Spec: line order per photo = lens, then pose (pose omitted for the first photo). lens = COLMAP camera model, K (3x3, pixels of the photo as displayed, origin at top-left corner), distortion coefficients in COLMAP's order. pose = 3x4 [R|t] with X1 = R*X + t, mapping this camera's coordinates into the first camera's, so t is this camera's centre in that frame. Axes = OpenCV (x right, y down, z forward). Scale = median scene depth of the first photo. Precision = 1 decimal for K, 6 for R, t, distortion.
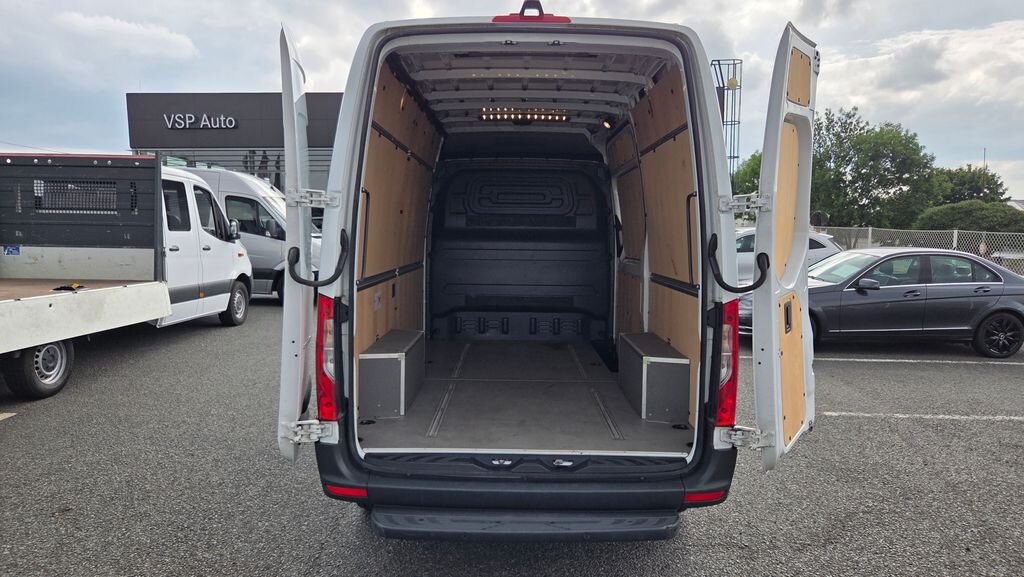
lens RADIAL K [[723.1, 0, 512.0], [0, 723.1, 288.5], [0, 0, 1]] dist [0.038025, -0.037016]
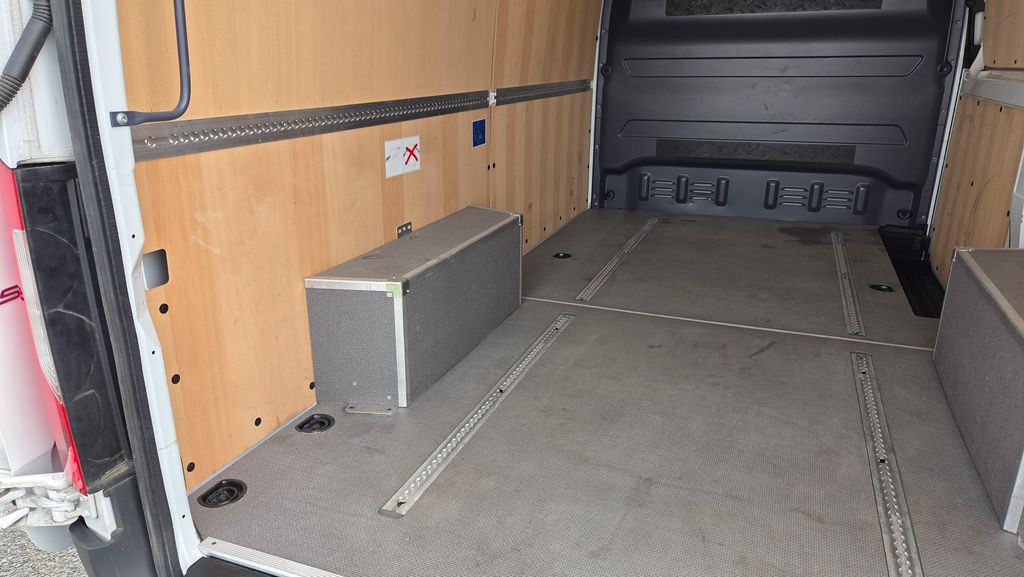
lens RADIAL K [[729.2, 0, 475.6], [0, 729.2, 311.8], [0, 0, 1]] dist [0.040523, -0.038346]
pose [[0.923415, 0.108789, -0.368062, 0.037229], [-0.012345, 0.966910, 0.254821, -0.005343], [0.383605, -0.230762, 0.894202, 0.356903]]
